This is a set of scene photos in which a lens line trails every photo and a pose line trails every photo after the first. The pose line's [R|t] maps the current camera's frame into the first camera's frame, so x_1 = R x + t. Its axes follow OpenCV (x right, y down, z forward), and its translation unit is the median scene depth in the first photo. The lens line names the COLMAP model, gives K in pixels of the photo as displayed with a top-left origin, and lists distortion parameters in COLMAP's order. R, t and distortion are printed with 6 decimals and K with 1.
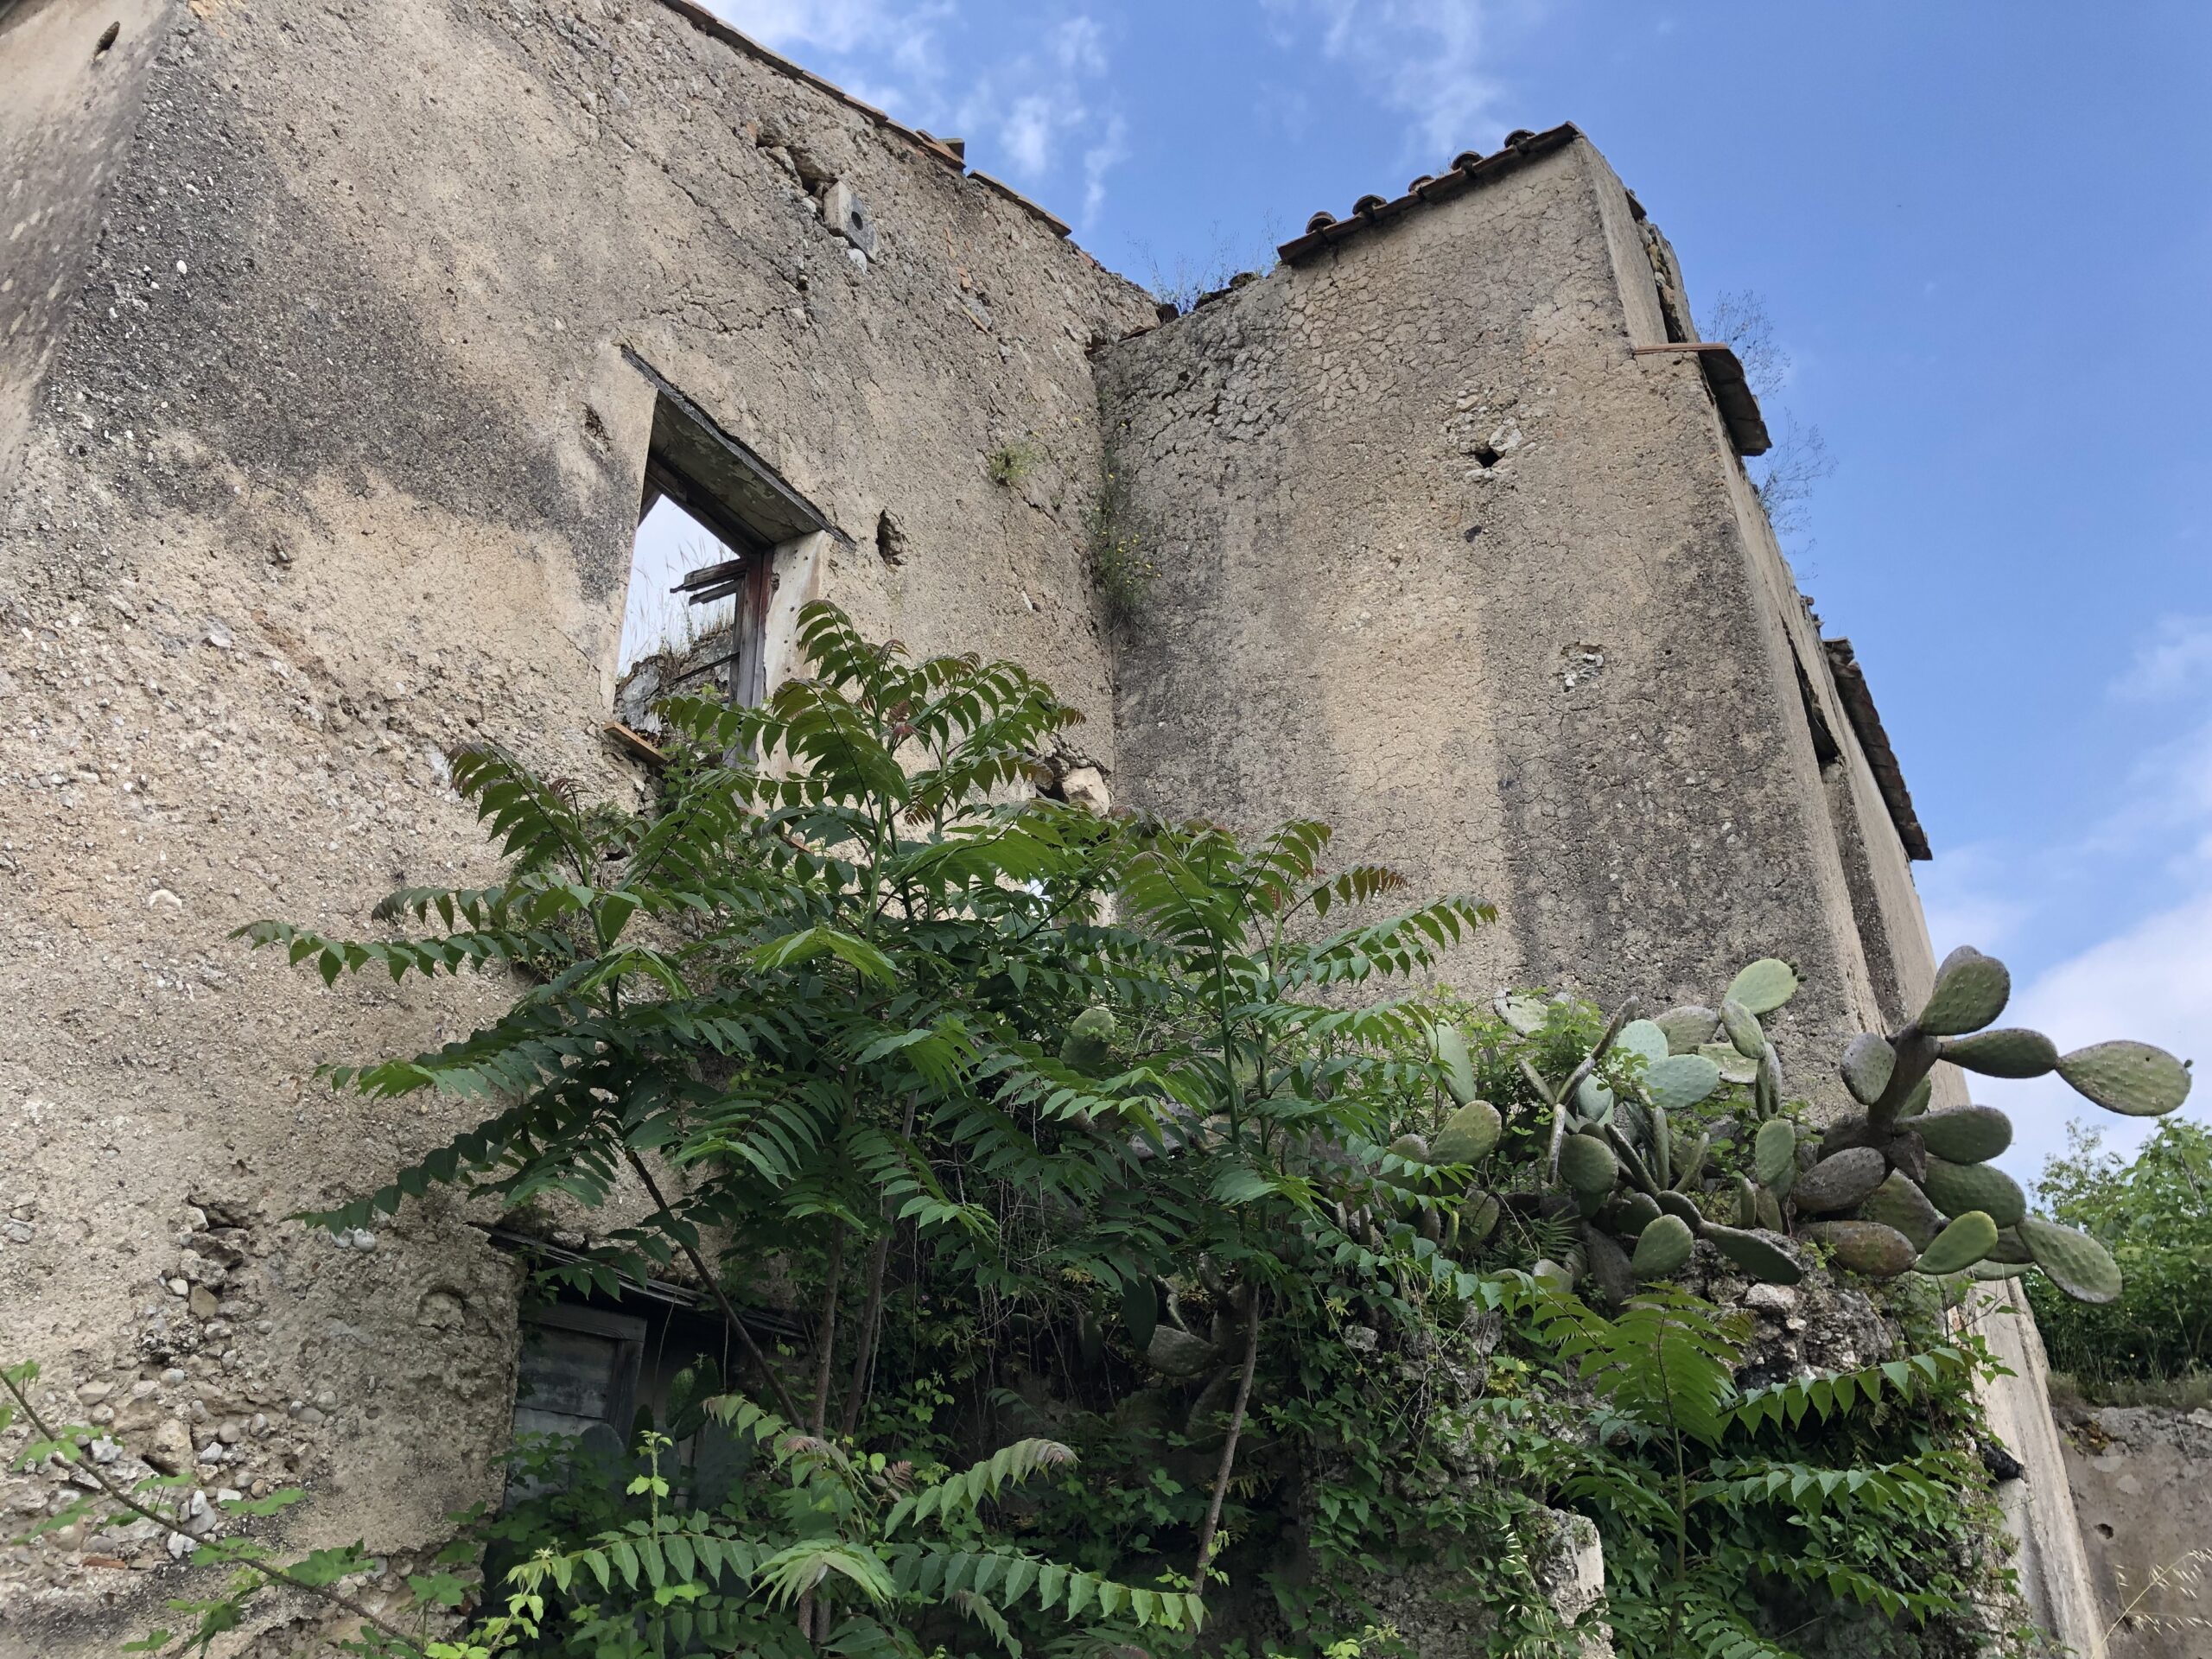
lens RADIAL K [[1778.1, 0, 1106.0], [0, 1778.1, 829.5], [0, 0, 1]] dist [-0.005640, -0.008584]
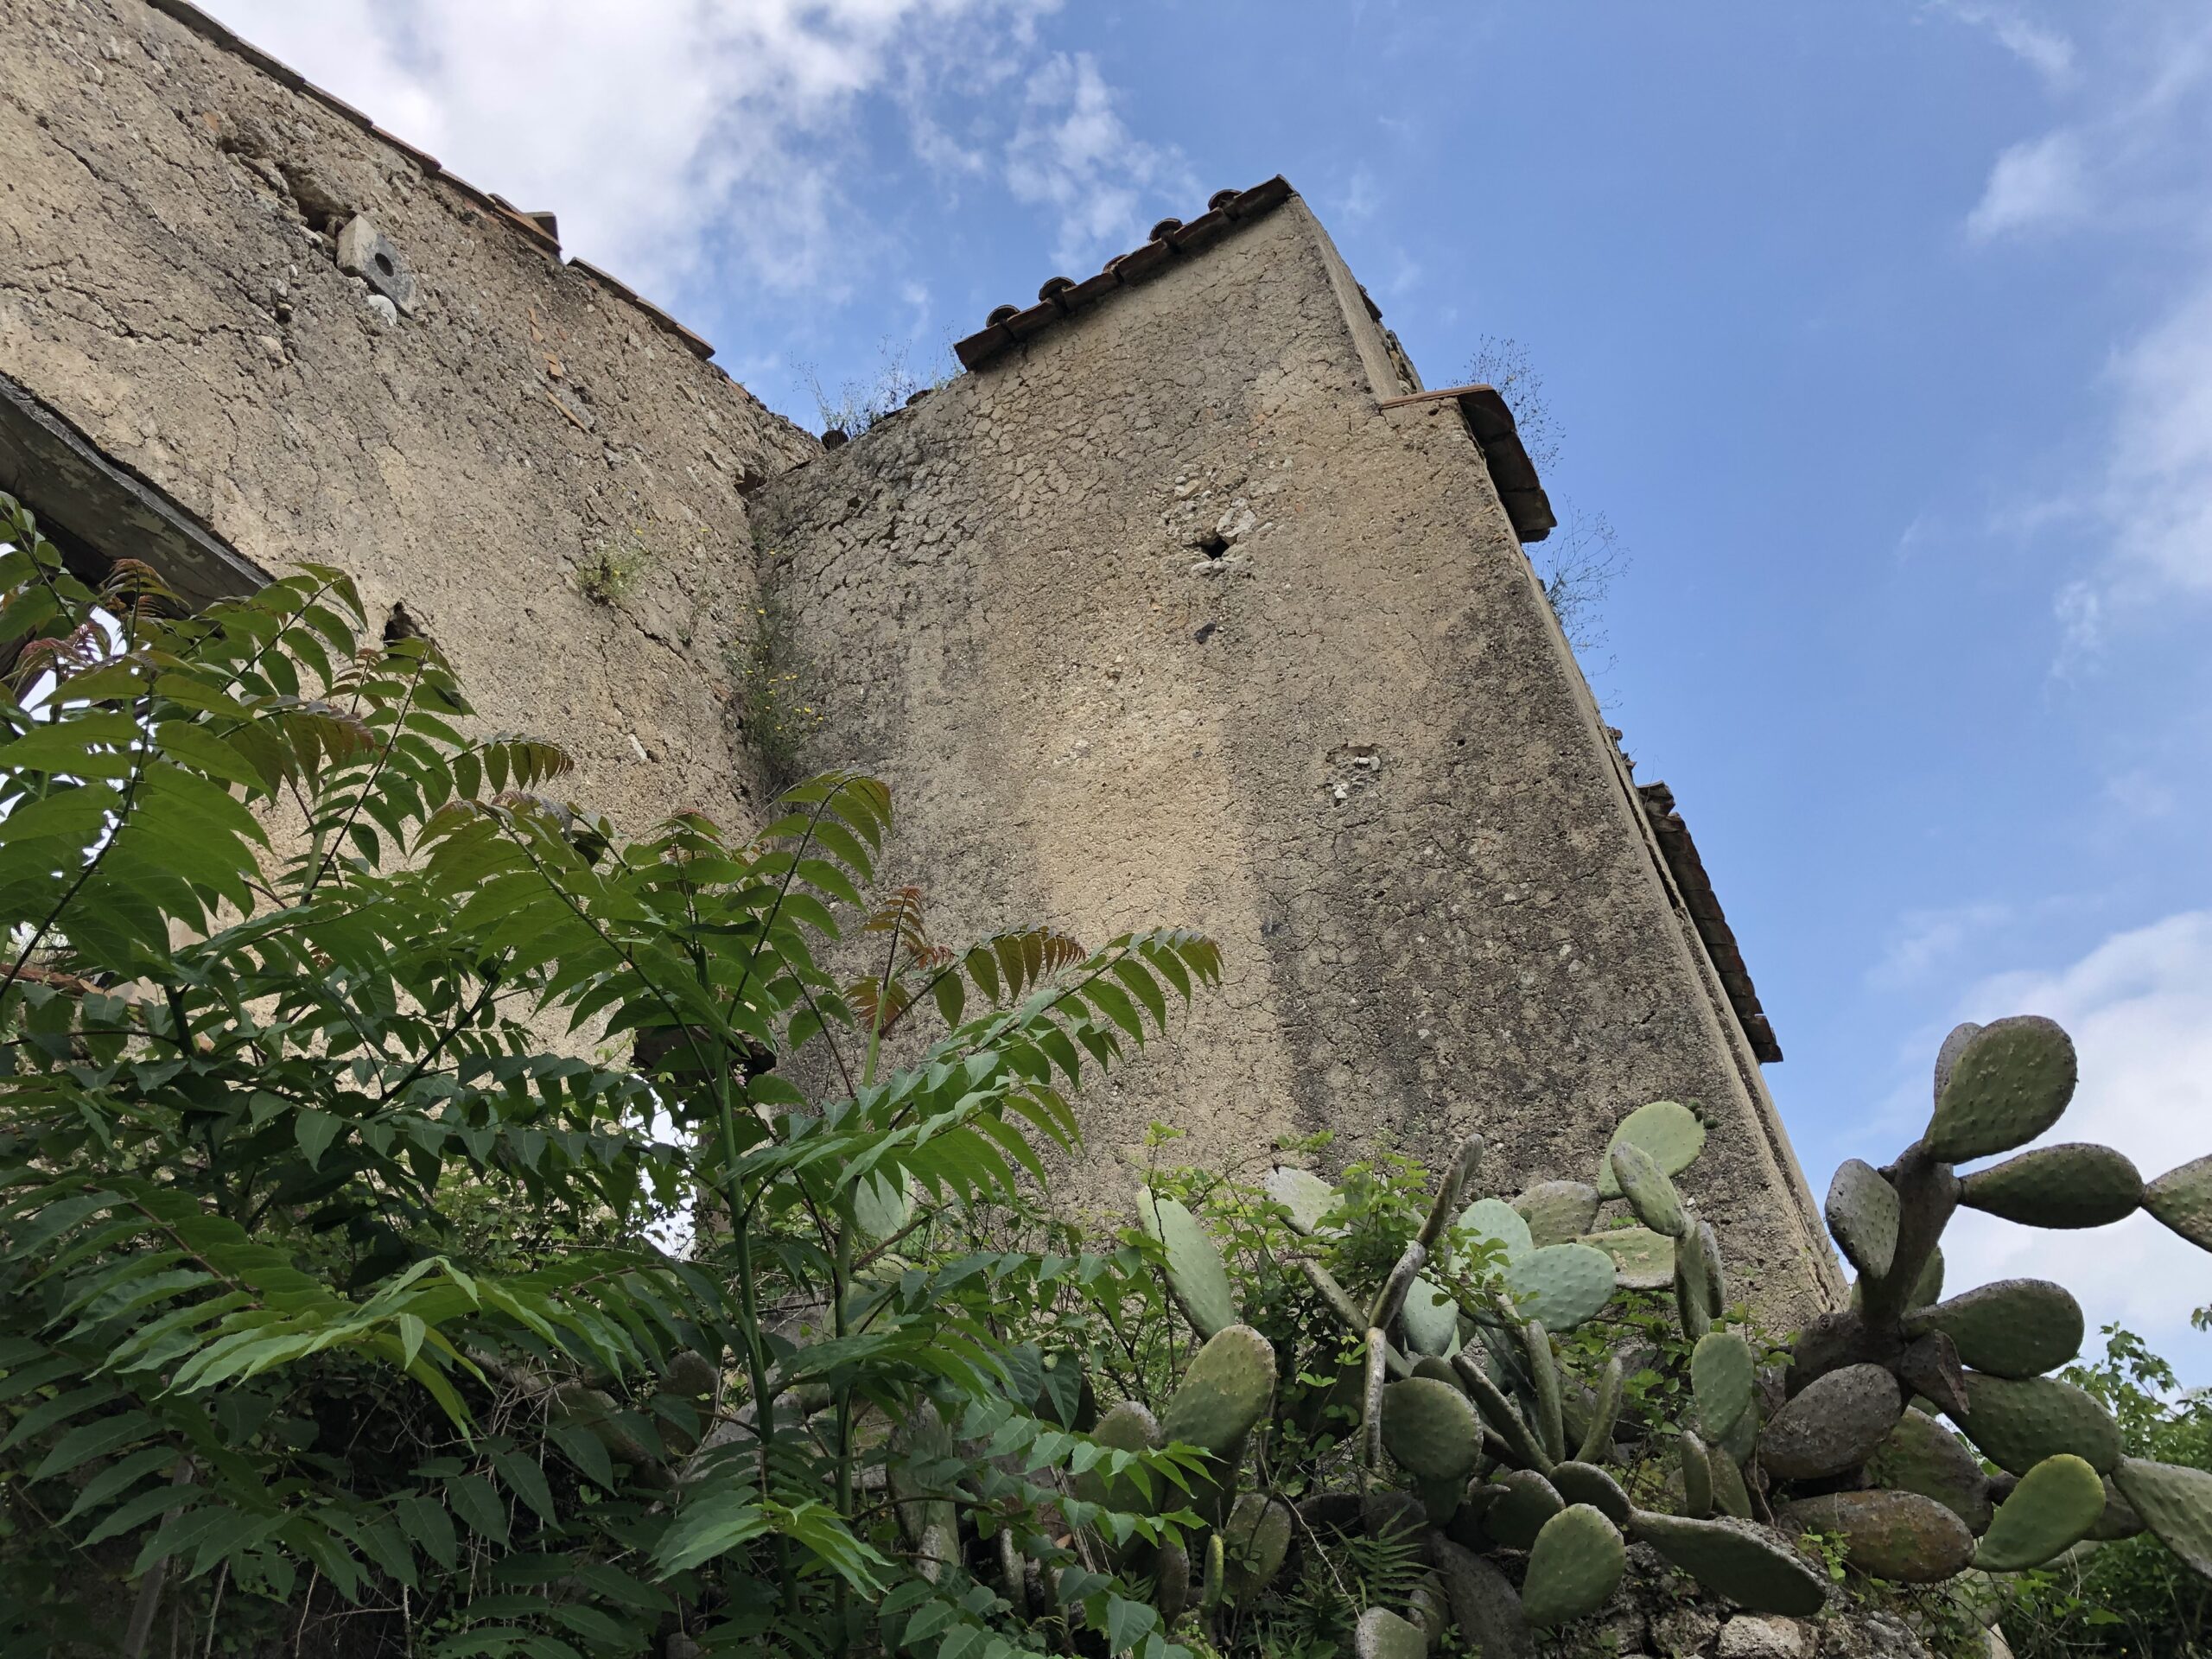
lens RADIAL K [[1824.9, 0, 1079.3], [0, 1824.9, 793.8], [0, 0, 1]] dist [0.078862, -0.118234]
pose [[0.992930, -0.053503, 0.105963, 0.065828], [0.072626, 0.979905, -0.185773, 0.056725], [-0.093894, 0.192155, 0.976862, 0.241274]]
